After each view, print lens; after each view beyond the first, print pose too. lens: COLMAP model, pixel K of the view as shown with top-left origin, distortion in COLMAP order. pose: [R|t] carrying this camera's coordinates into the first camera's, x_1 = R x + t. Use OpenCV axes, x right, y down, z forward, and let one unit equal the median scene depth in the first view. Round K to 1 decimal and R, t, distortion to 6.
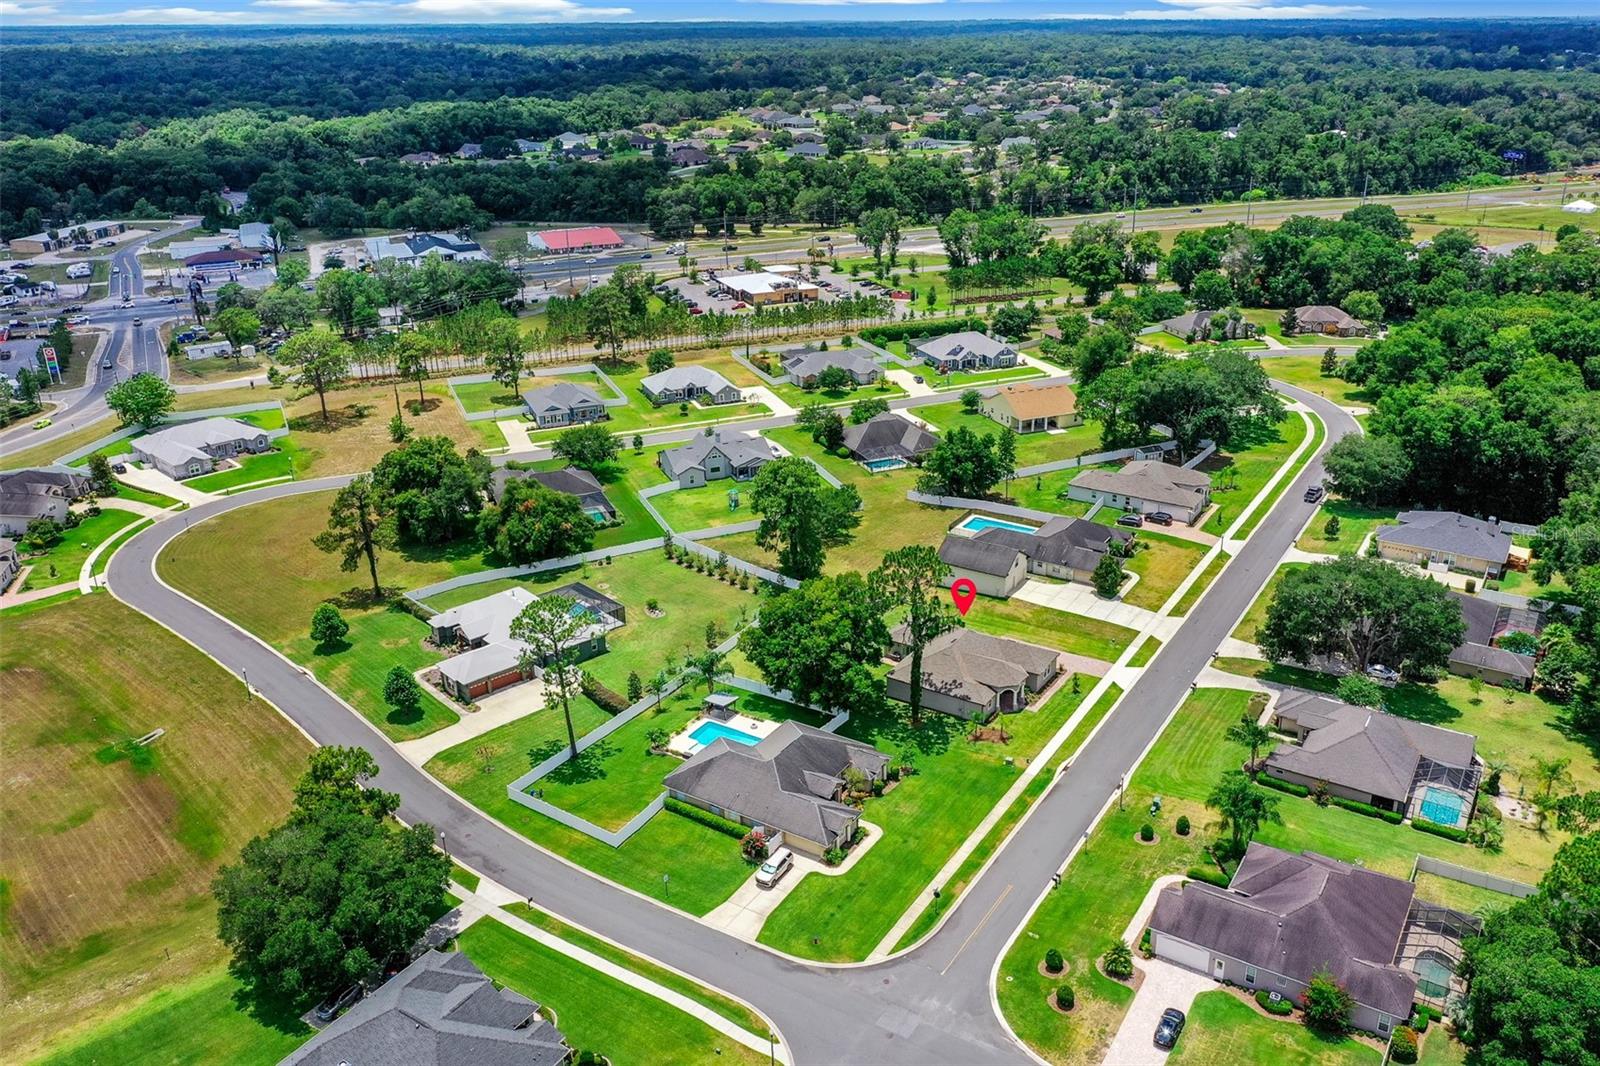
lens RADIAL K [[1262.9, 0, 800.0], [0, 1262.9, 533.0], [0, 0, 1]] dist [0.001708, 0.006192]
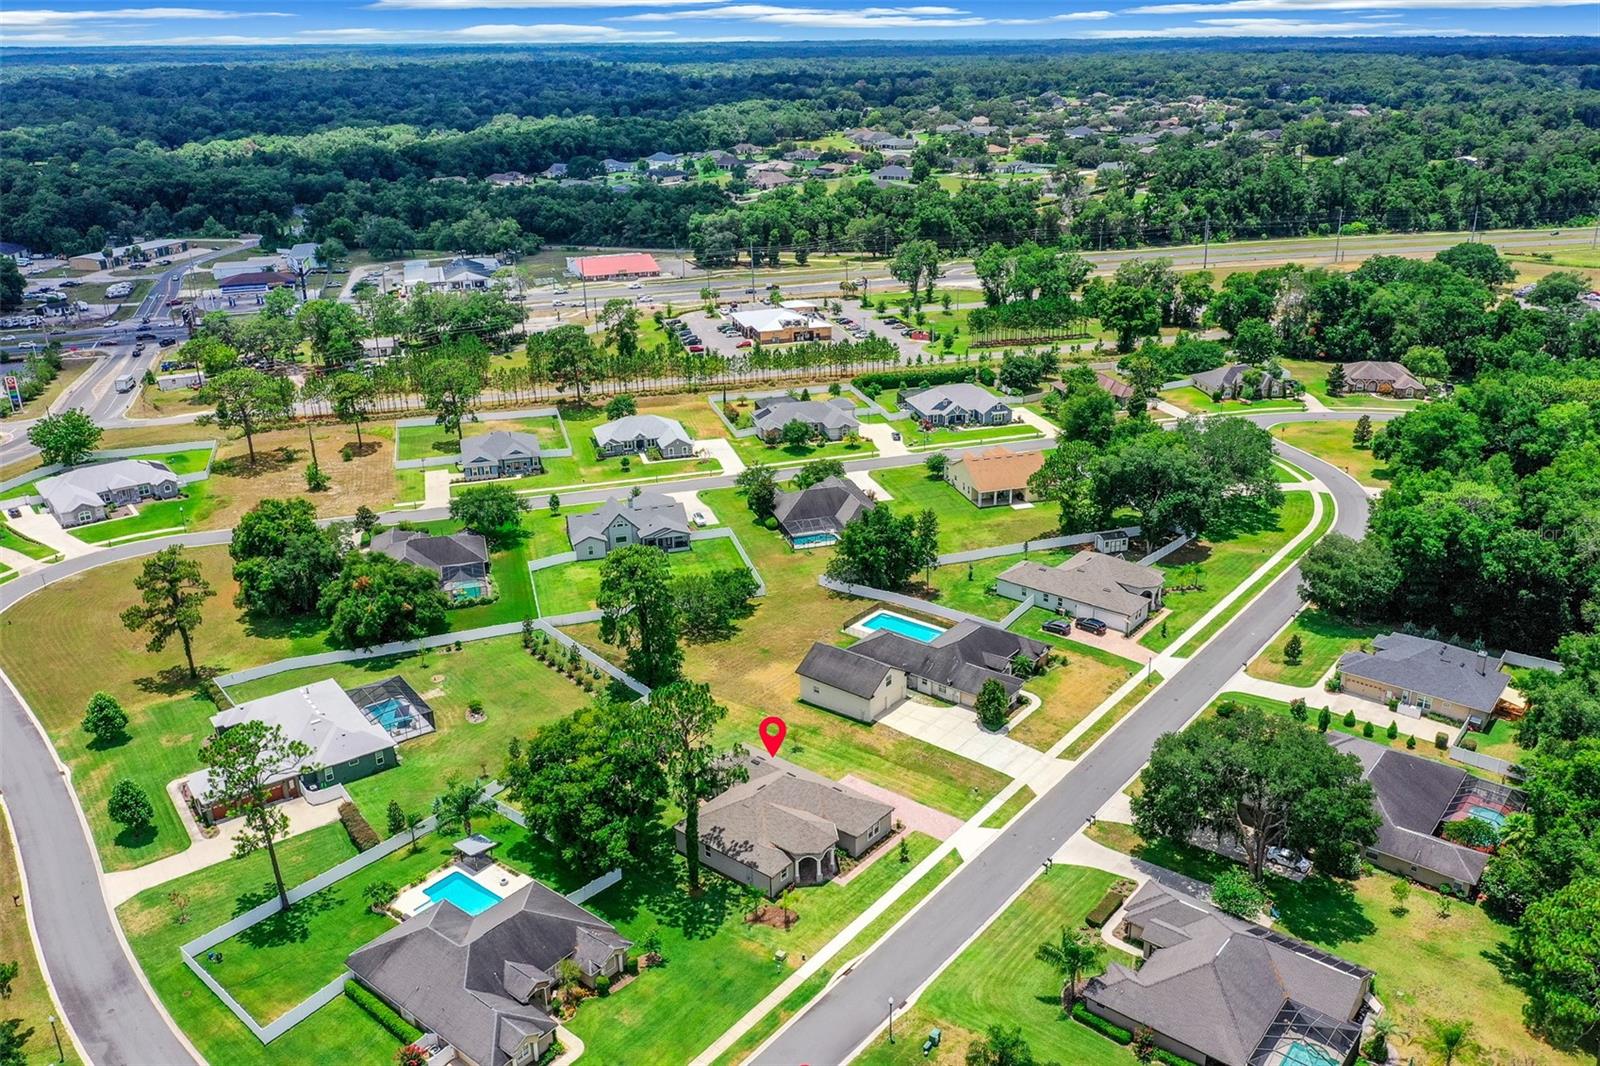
lens RADIAL K [[1262.9, 0, 800.0], [0, 1262.9, 533.0], [0, 0, 1]] dist [0.001708, 0.006192]
pose [[0.994088, 0.037938, -0.101736, 0.131575], [-0.039212, 0.999175, -0.010553, -0.043493], [0.101252, 0.014480, 0.994755, 0.100490]]
